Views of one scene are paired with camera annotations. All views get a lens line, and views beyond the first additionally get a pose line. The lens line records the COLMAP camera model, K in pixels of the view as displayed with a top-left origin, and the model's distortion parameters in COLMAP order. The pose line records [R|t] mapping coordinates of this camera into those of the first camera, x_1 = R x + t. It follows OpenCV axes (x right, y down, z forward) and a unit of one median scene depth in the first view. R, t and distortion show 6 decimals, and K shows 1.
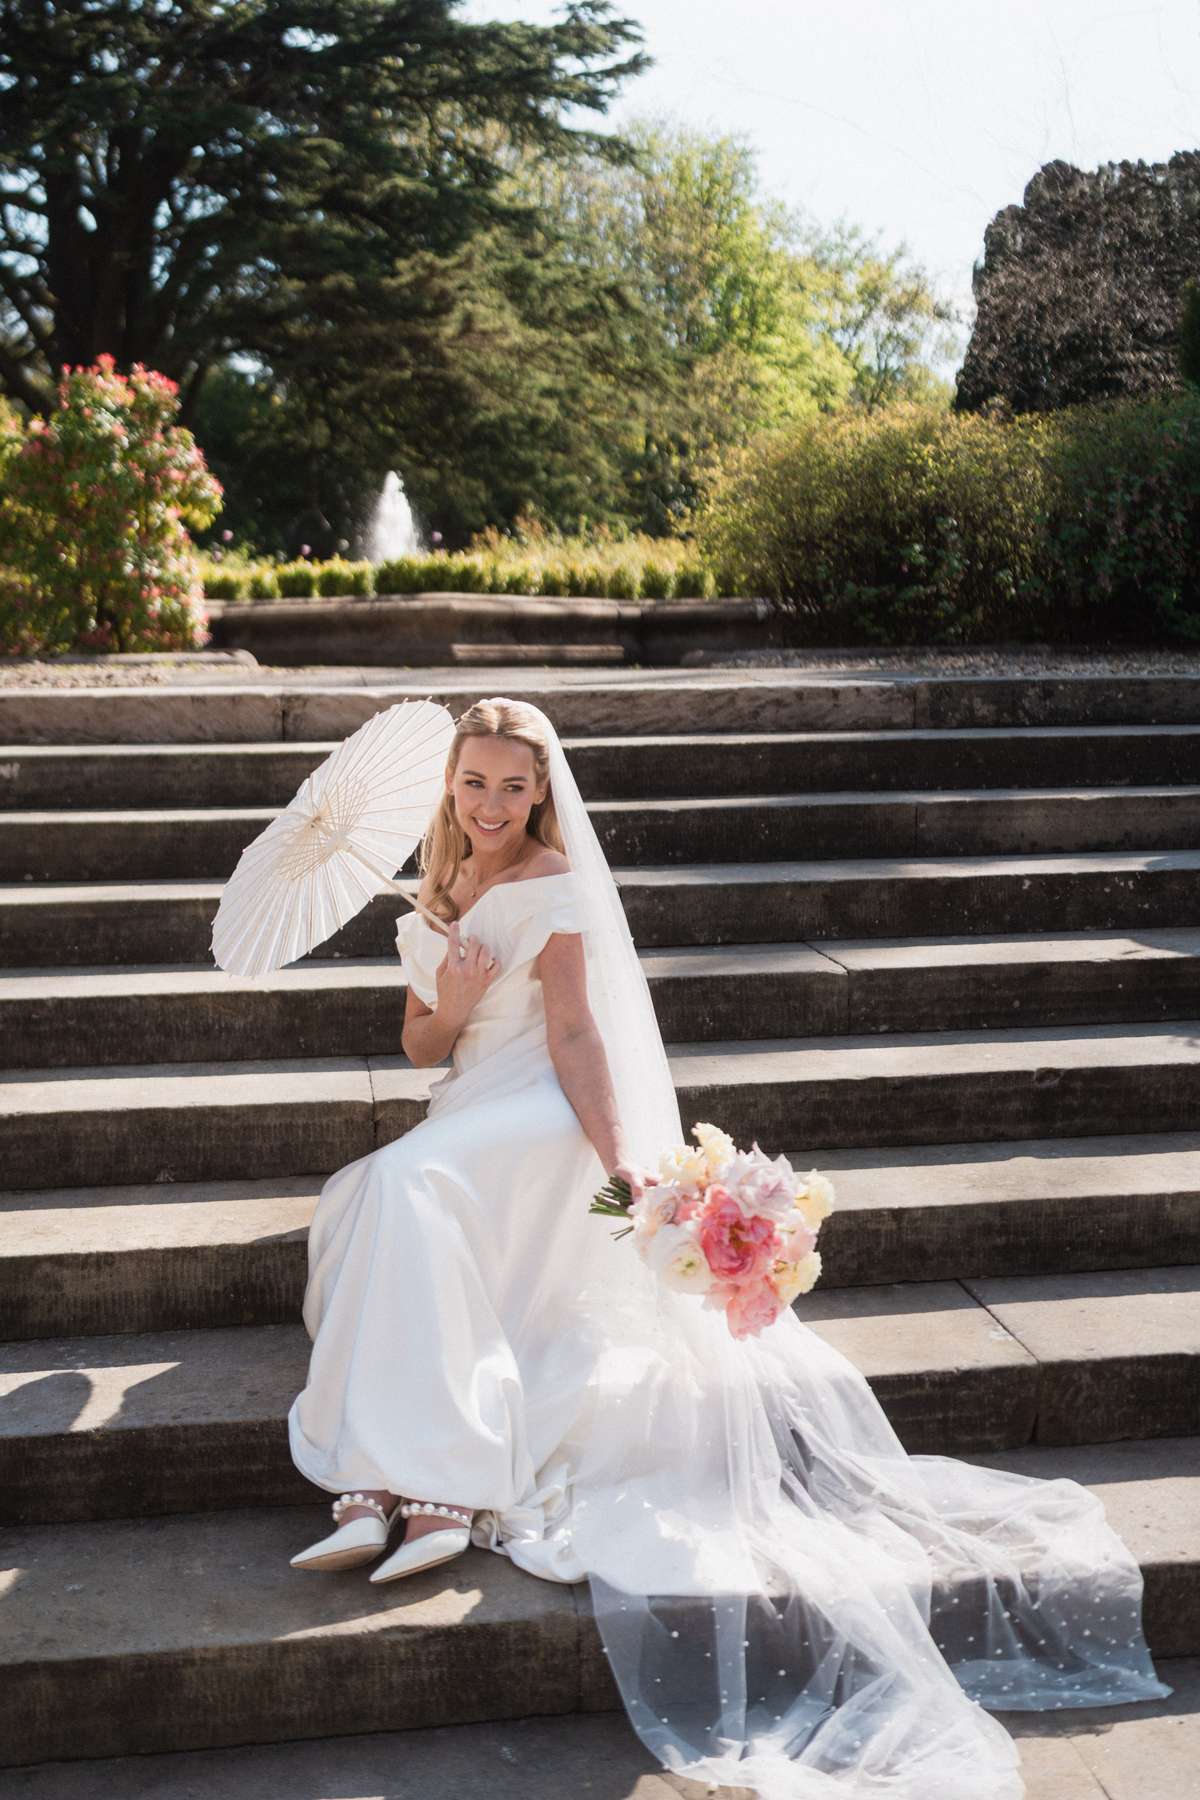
lens RADIAL K [[1964.4, 0, 634.7], [0, 1964.4, 895.9], [0, 0, 1]] dist [0.009058, 0.032527]
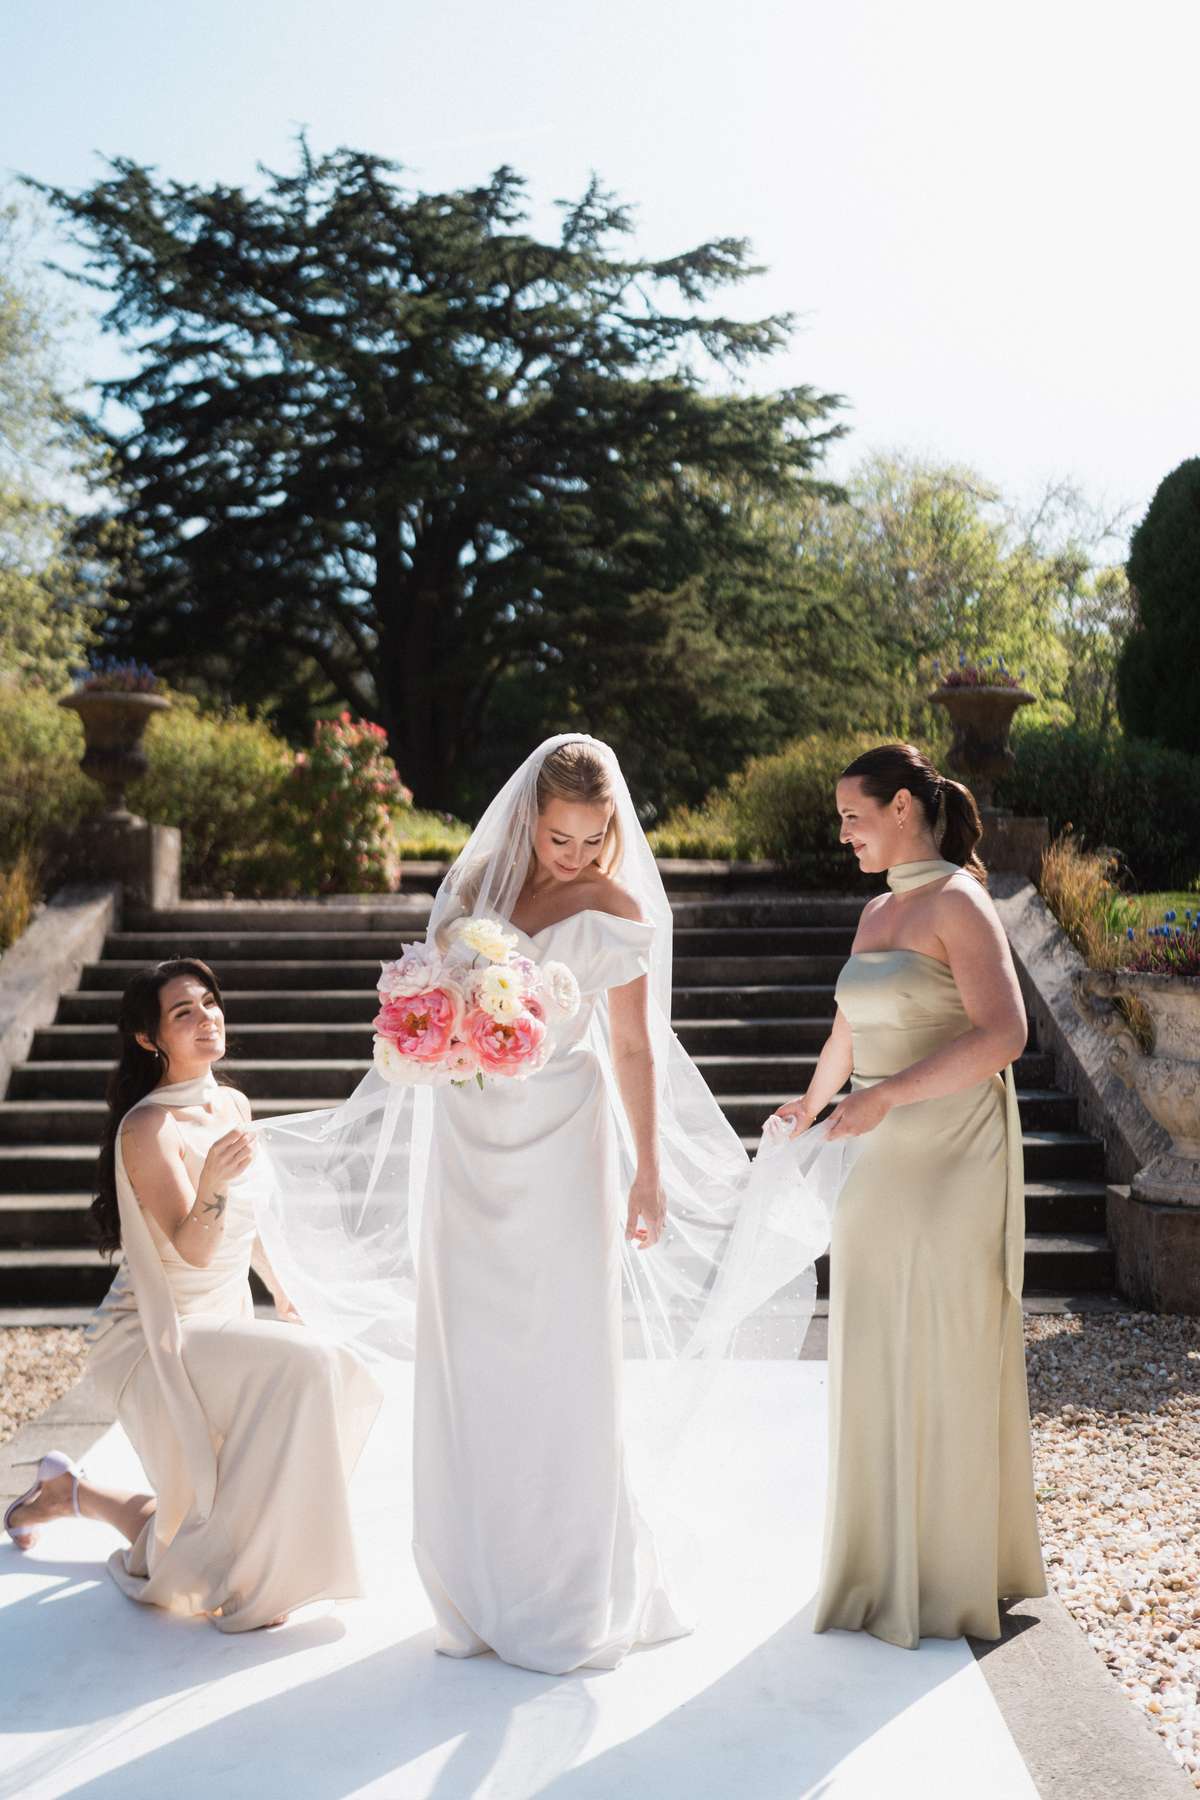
lens RADIAL K [[1730.1, 0, 599.7], [0, 1730.1, 920.7], [0, 0, 1]] dist [0.000704, 0.014016]
pose [[0.987750, 0.005064, -0.155963, 0.102878], [-0.022928, 0.993336, -0.112951, 0.032351], [0.154352, 0.115144, 0.981284, -0.220500]]
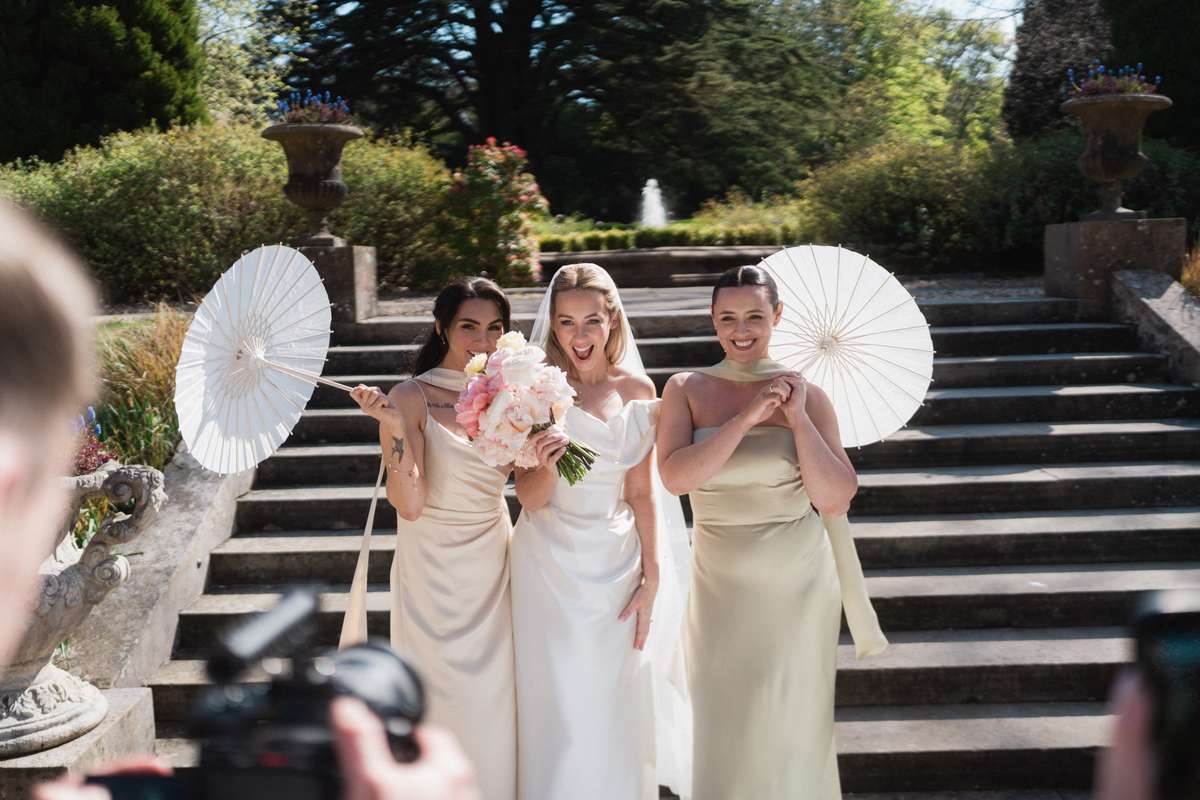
lens RADIAL K [[1153.4, 0, 600.0], [0, 1153.4, 400.0], [0, 0, 1]] dist [0.000704, 0.014016]
pose [[0.983459, -0.000032, -0.181133, 0.033576], [-0.000897, 0.999987, -0.005046, -0.001266], [0.181130, 0.005125, 0.983446, -0.084588]]
